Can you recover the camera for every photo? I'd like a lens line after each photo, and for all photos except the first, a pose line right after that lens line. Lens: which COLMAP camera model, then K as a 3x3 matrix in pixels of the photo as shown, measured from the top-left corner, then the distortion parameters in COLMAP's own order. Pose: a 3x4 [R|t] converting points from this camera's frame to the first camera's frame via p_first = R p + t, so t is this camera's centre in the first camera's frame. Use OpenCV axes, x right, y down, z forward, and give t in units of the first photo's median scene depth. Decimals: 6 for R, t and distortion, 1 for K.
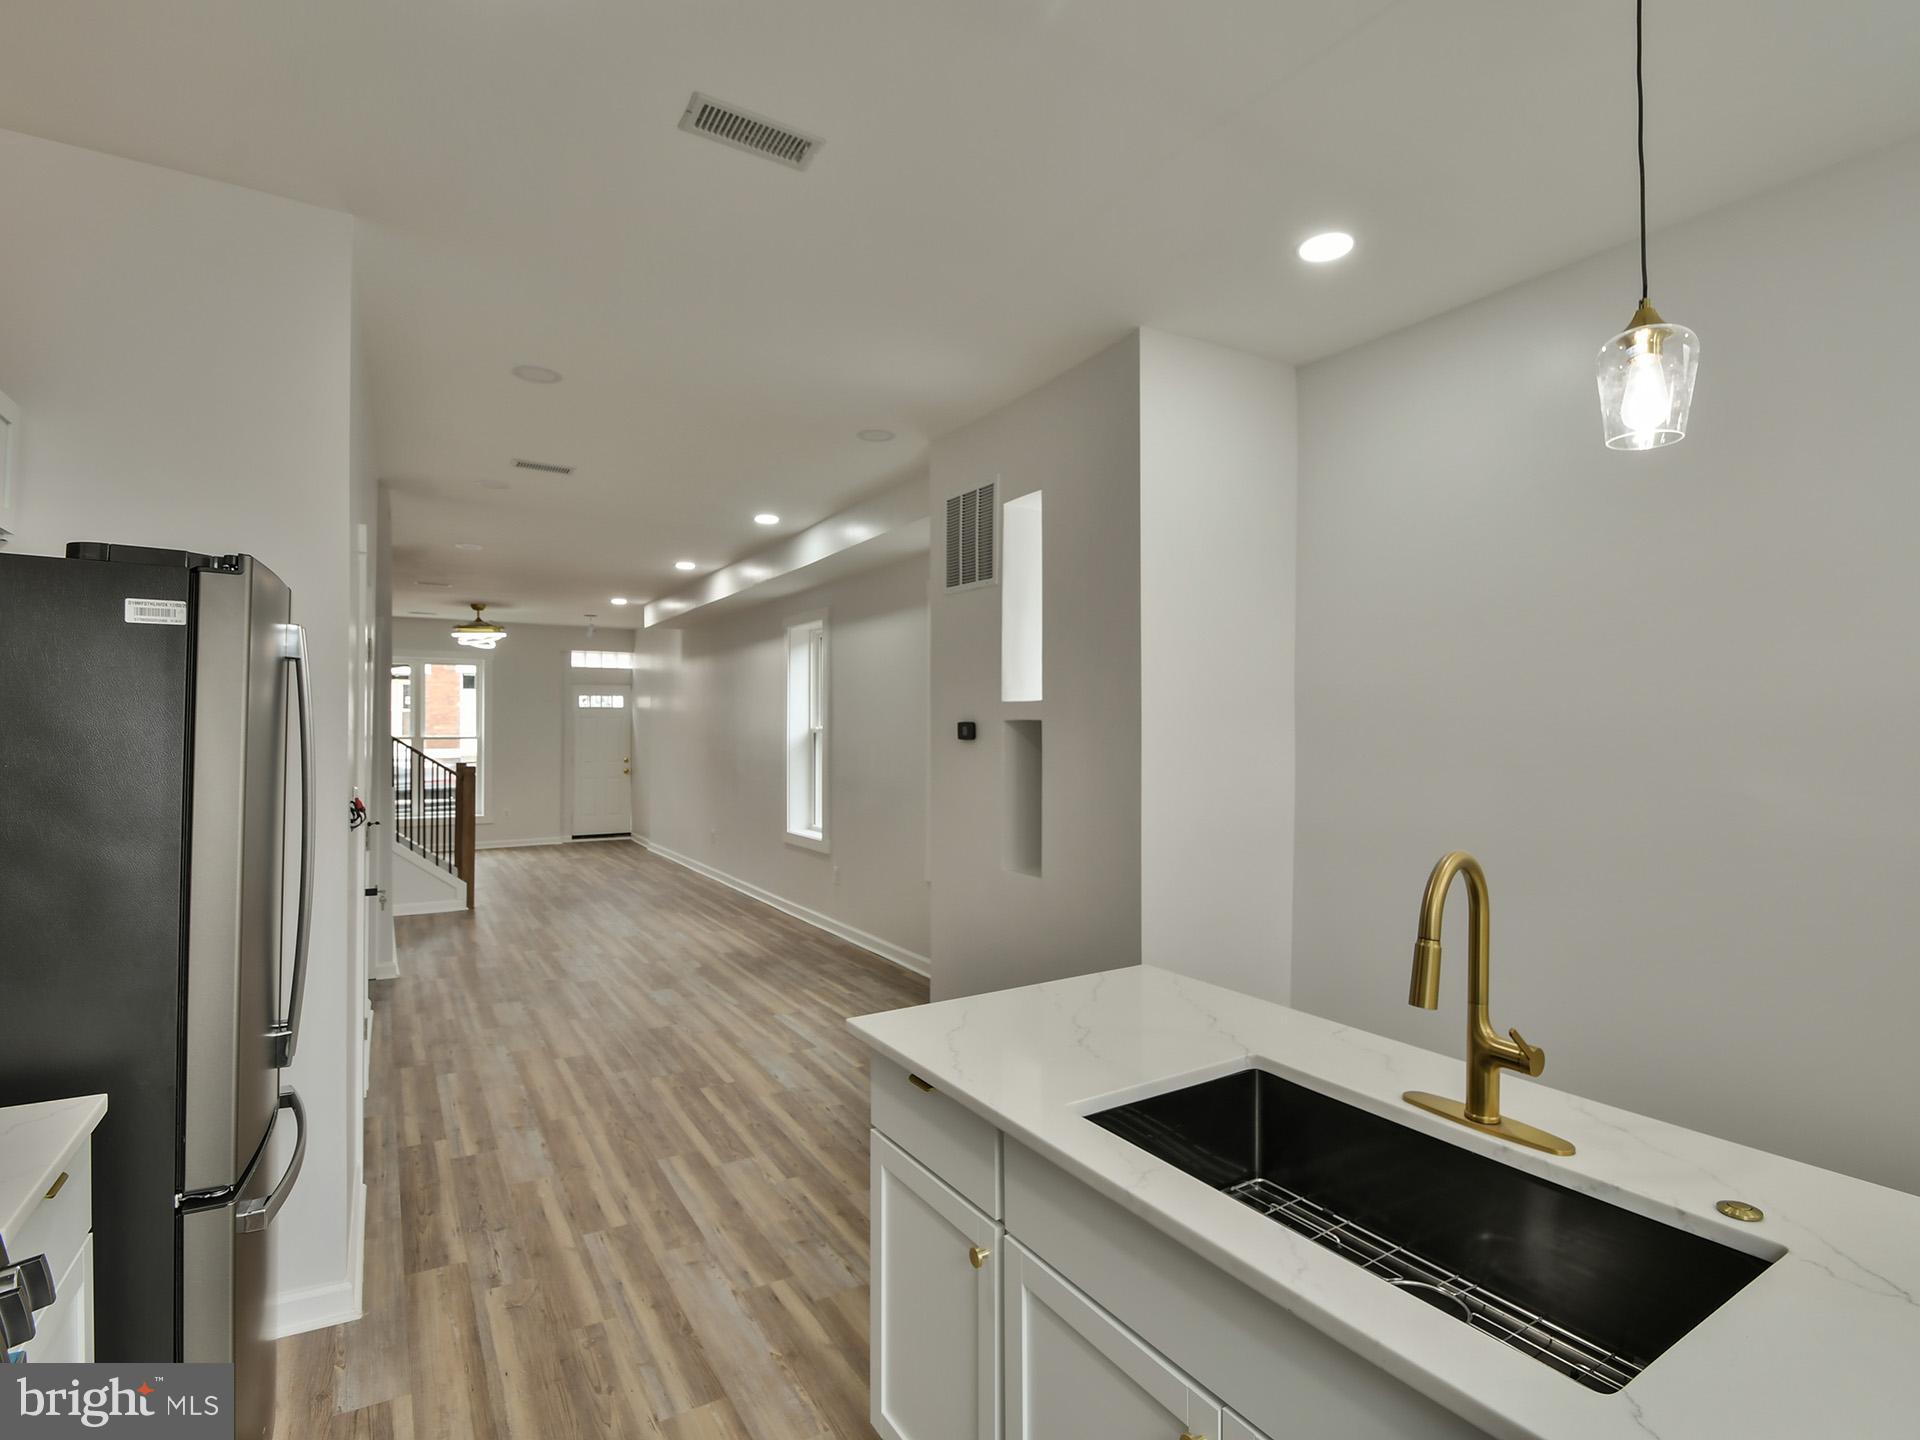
lens RADIAL K [[947.3, 0, 960.0], [0, 947.3, 720.0], [0, 0, 1]] dist [-0.000134, 0.000000]
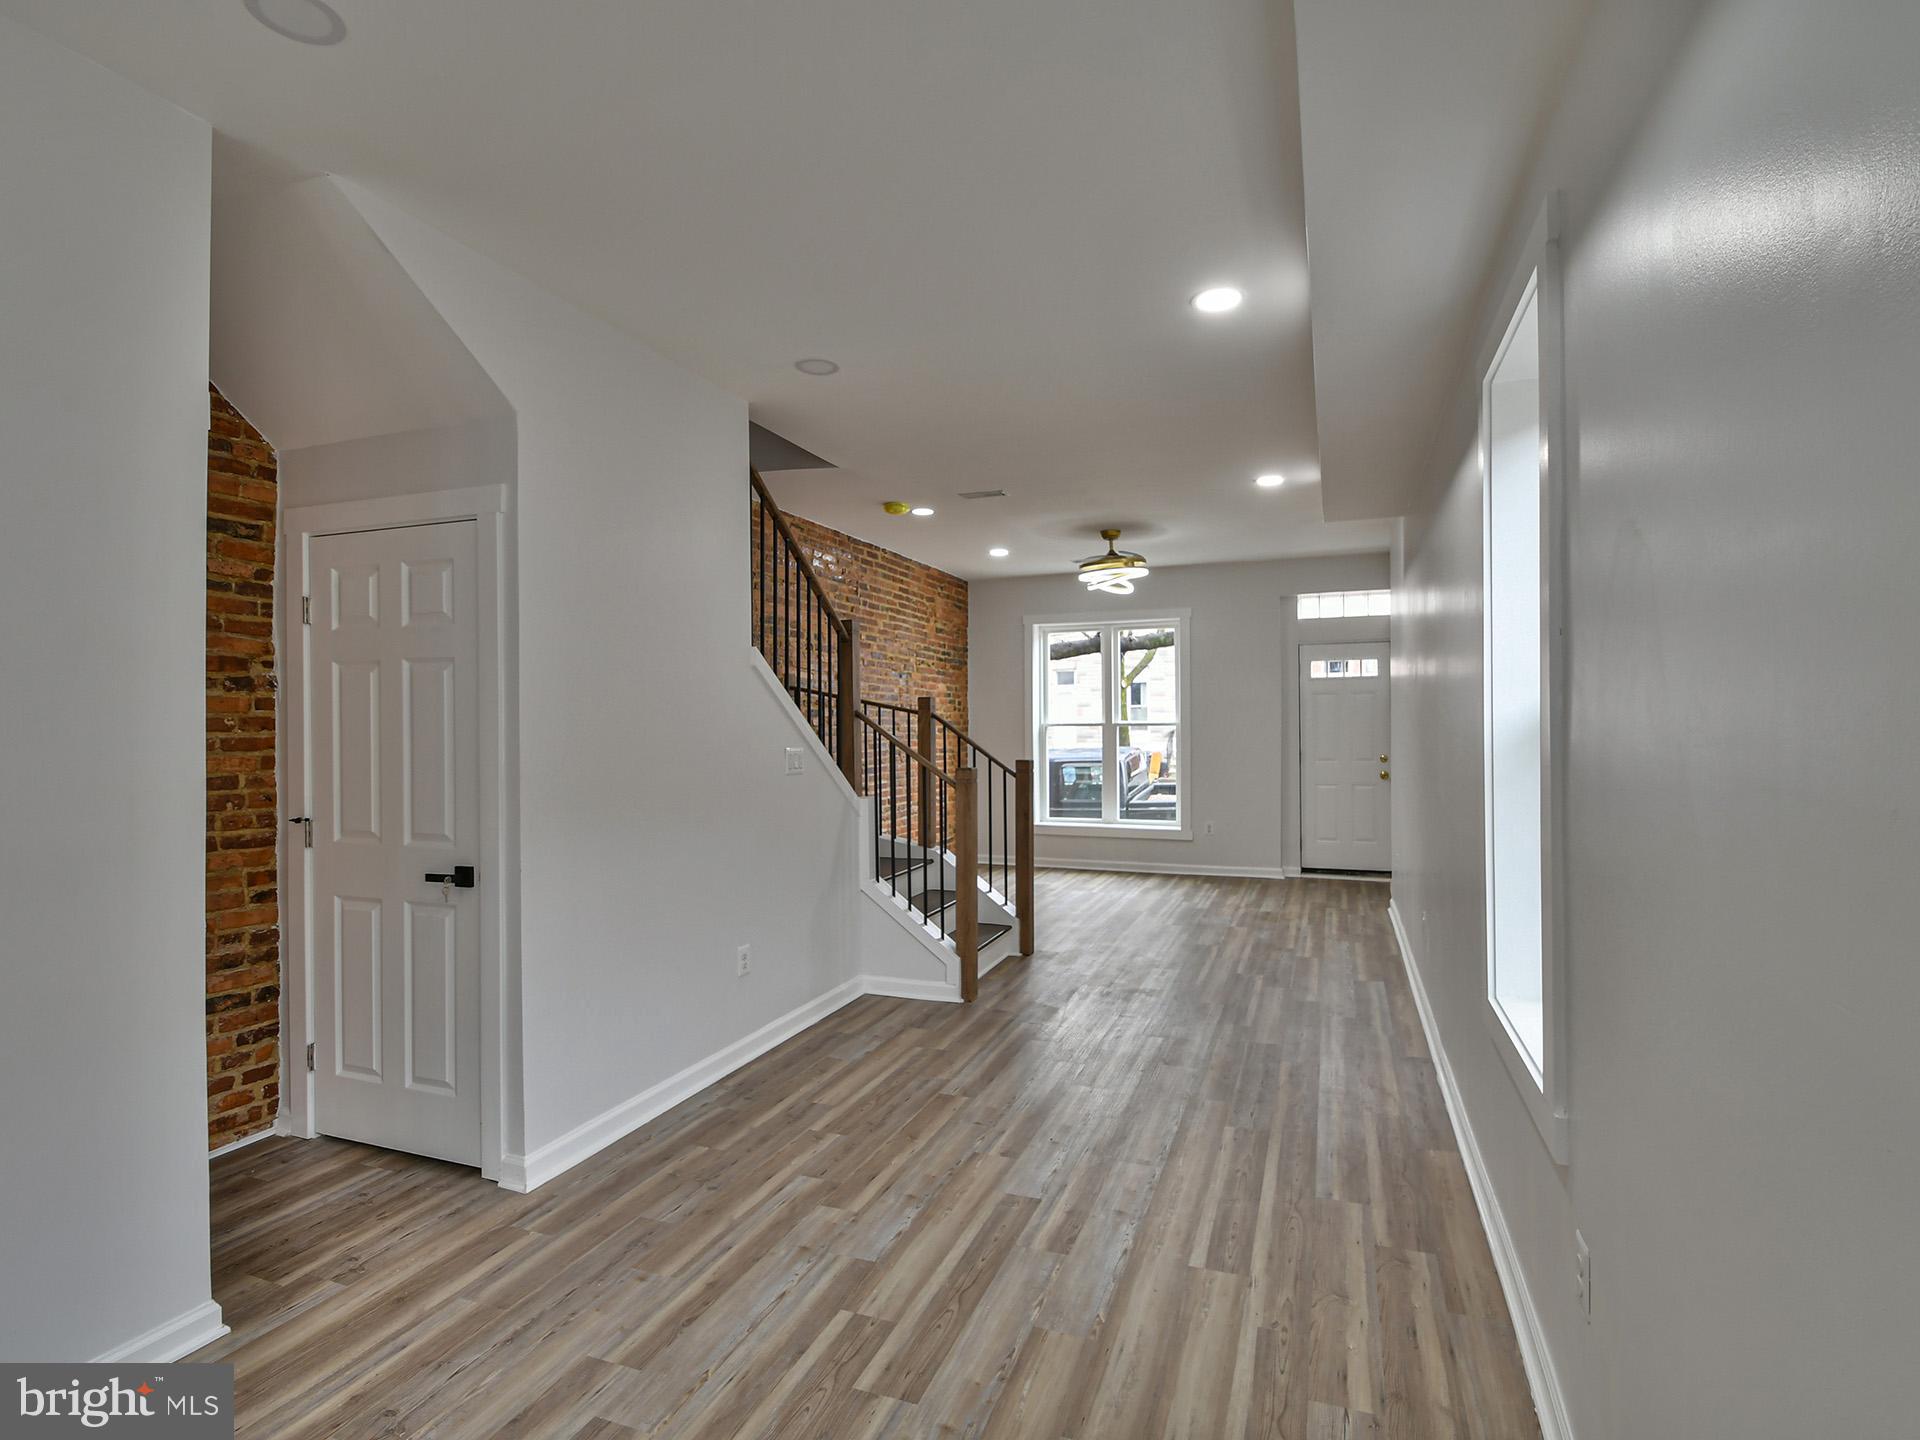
lens RADIAL K [[947.3, 0, 960.0], [0, 947.3, 720.0], [0, 0, 1]] dist [-0.000134, 0.000000]
pose [[0.609122, 0.007045, -0.793045, -0.020627], [0.007772, 0.999860, 0.014852, 0.004374], [0.793038, -0.015210, 0.608982, 0.396164]]
